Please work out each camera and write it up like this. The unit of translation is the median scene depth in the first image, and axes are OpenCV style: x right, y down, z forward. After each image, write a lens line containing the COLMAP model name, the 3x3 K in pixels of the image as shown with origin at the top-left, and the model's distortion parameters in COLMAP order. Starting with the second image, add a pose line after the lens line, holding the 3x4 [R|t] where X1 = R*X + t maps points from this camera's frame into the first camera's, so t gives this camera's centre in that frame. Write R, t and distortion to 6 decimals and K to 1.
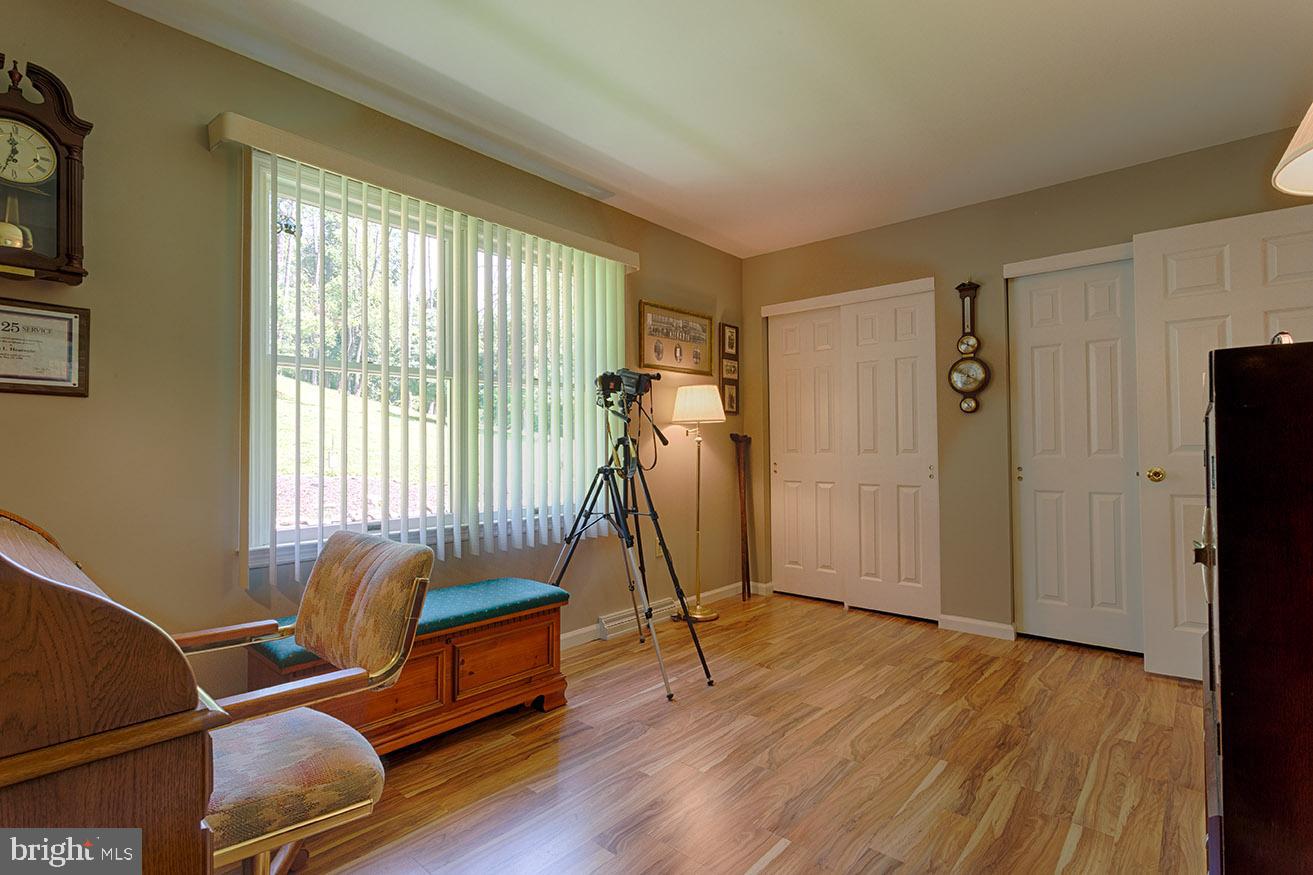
lens RADIAL K [[624.4, 0, 656.5], [0, 624.4, 437.5], [0, 0, 1]] dist [0.000817, 0.000690]
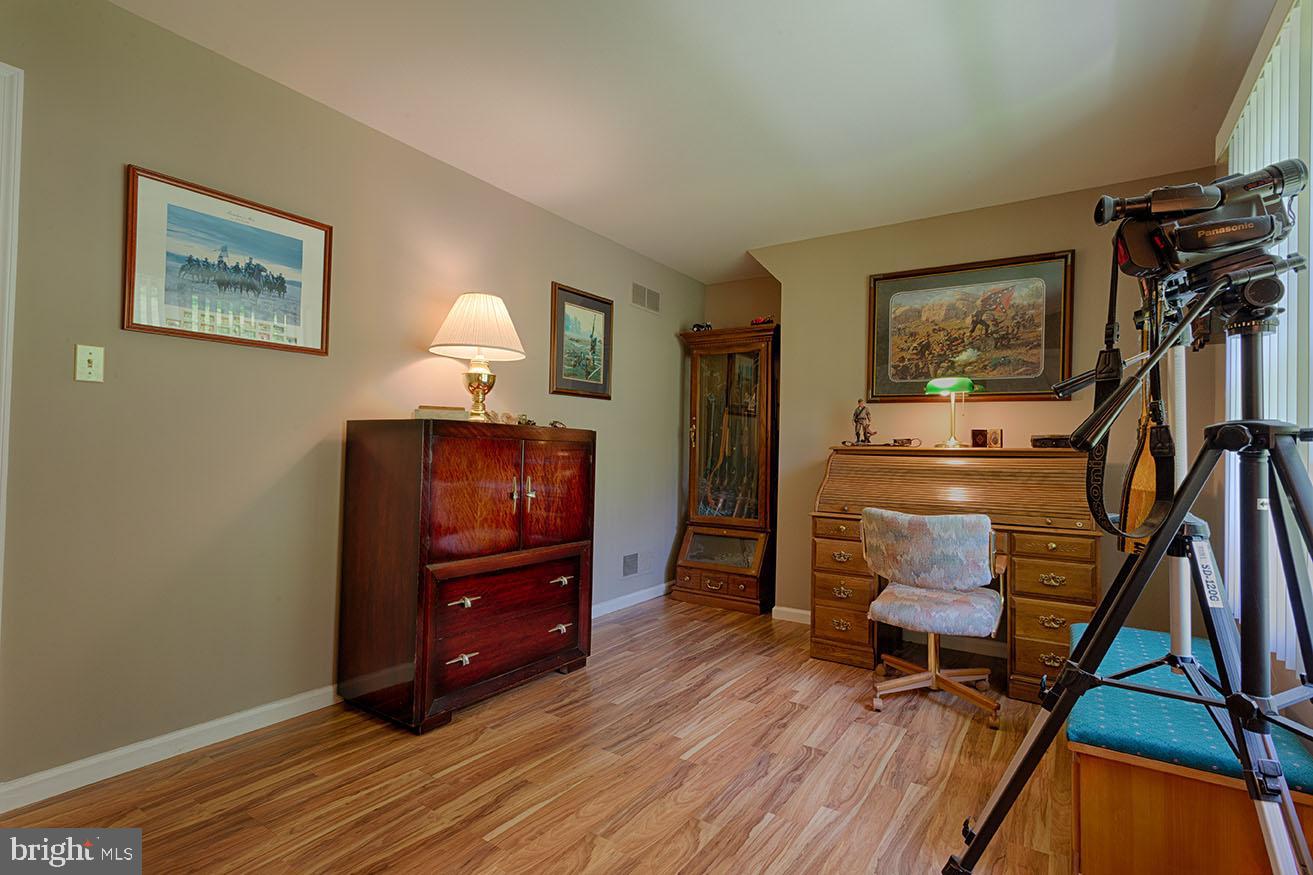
lens RADIAL K [[624.4, 0, 656.5], [0, 624.4, 437.5], [0, 0, 1]] dist [0.000817, 0.000690]
pose [[-0.992146, -0.015870, -0.124076, 0.358869], [-0.011228, 0.999214, -0.038028, 0.026878], [0.124582, -0.036336, -0.991544, 1.899489]]
